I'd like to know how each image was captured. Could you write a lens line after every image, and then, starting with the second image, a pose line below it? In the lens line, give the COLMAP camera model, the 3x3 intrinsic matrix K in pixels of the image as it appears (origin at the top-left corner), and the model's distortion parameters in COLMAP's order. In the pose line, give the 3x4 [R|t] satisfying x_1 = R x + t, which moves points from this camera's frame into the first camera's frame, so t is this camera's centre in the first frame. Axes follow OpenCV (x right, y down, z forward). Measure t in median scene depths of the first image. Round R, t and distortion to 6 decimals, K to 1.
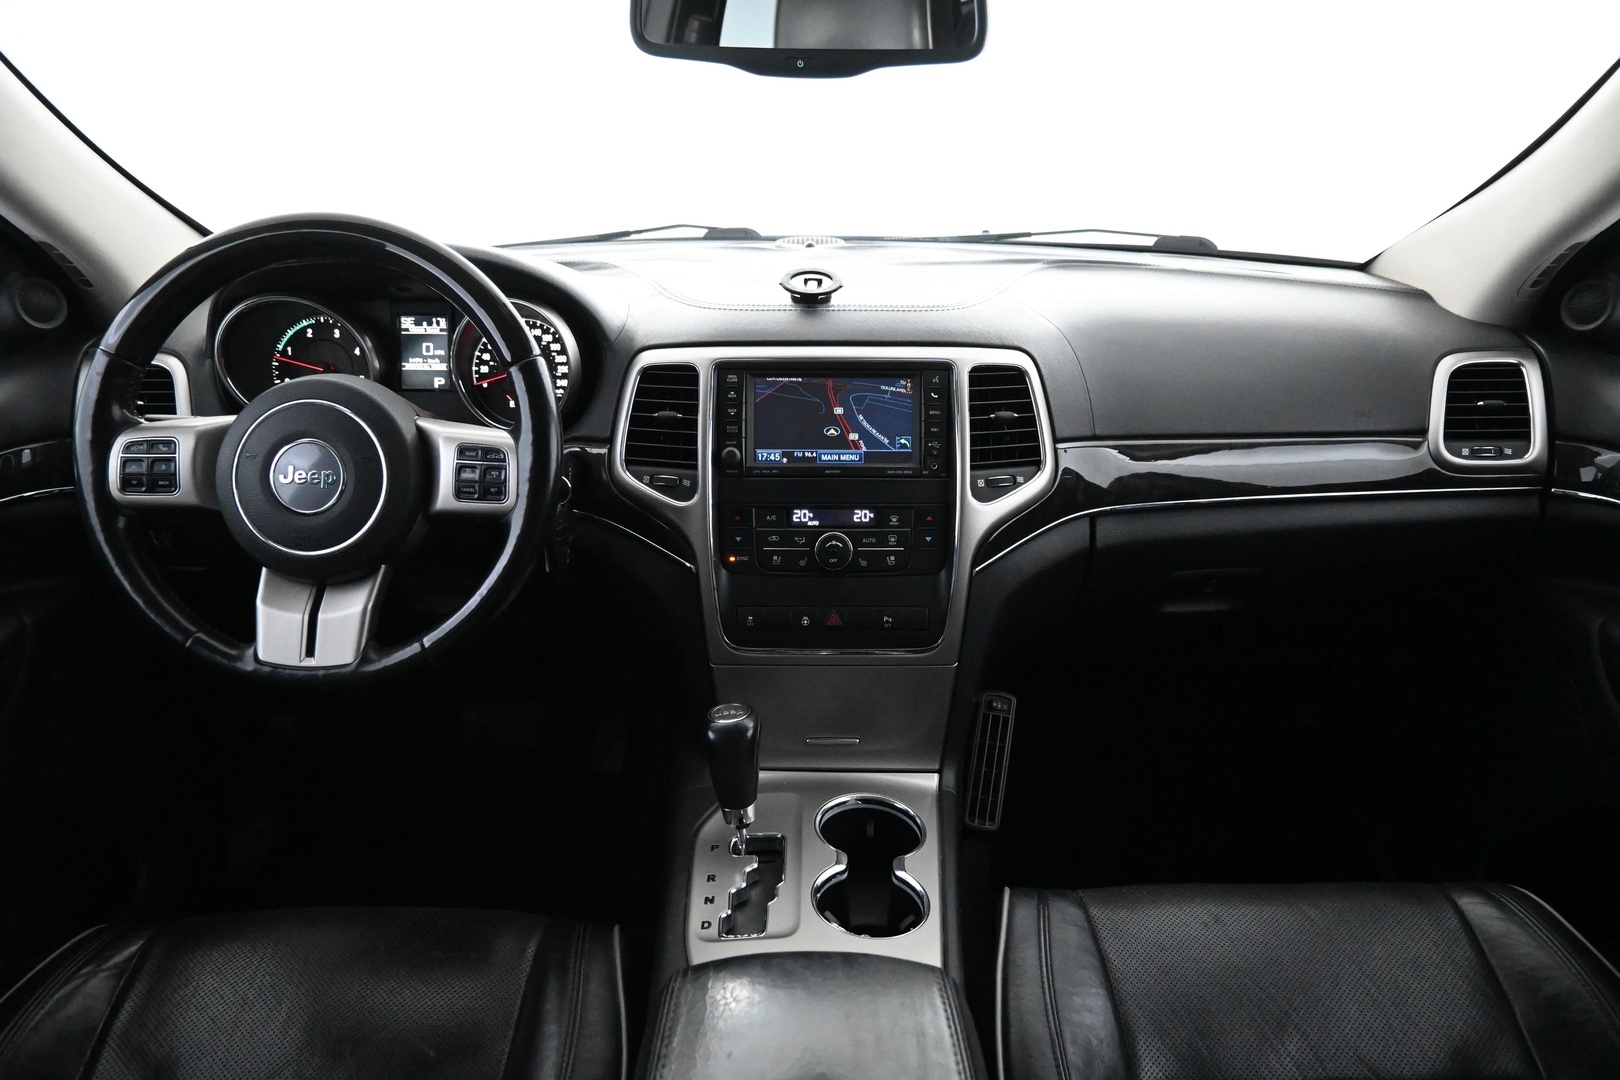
lens RADIAL K [[1118.3, 0, 810.0], [0, 1118.3, 540.0], [0, 0, 1]] dist [0.002615, 0.002414]
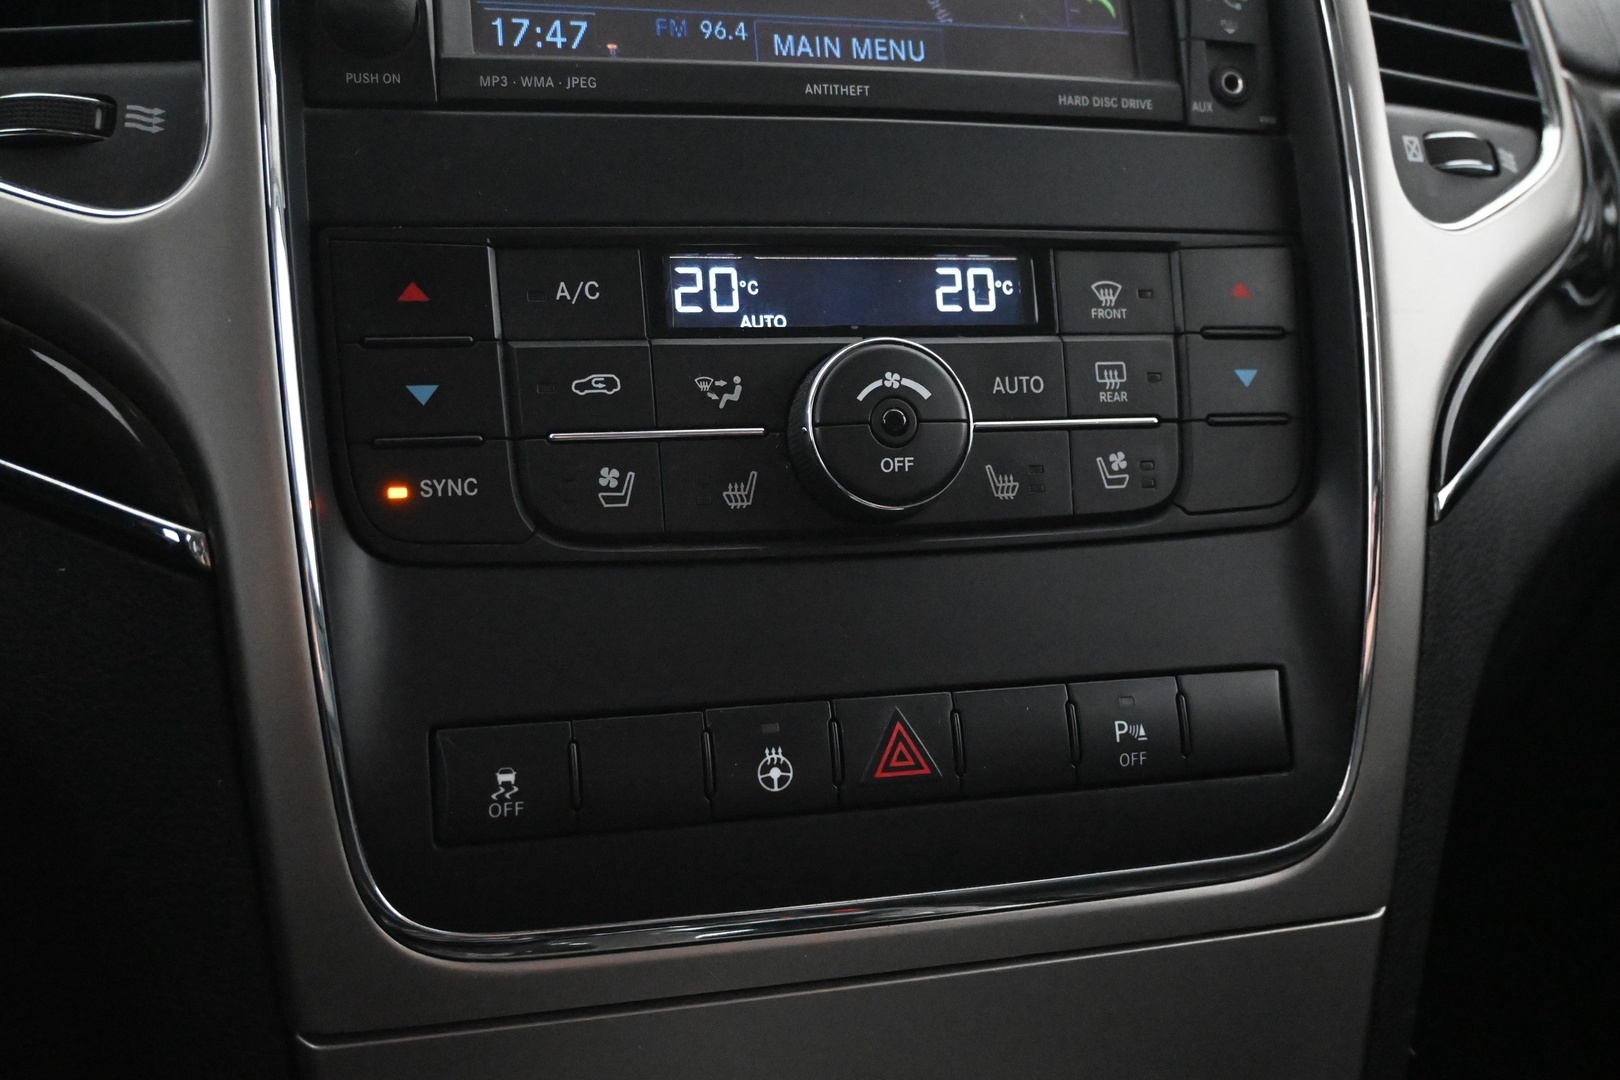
lens RADIAL K [[1708.9, 0, 810.0], [0, 1708.9, 540.0], [0, 0, 1]] dist [-0.007823, 0.005047]
pose [[0.958351, -0.045942, 0.281873, -0.085368], [0.087173, 0.986931, -0.135526, 0.073800], [-0.271962, 0.154453, 0.949832, 0.687928]]
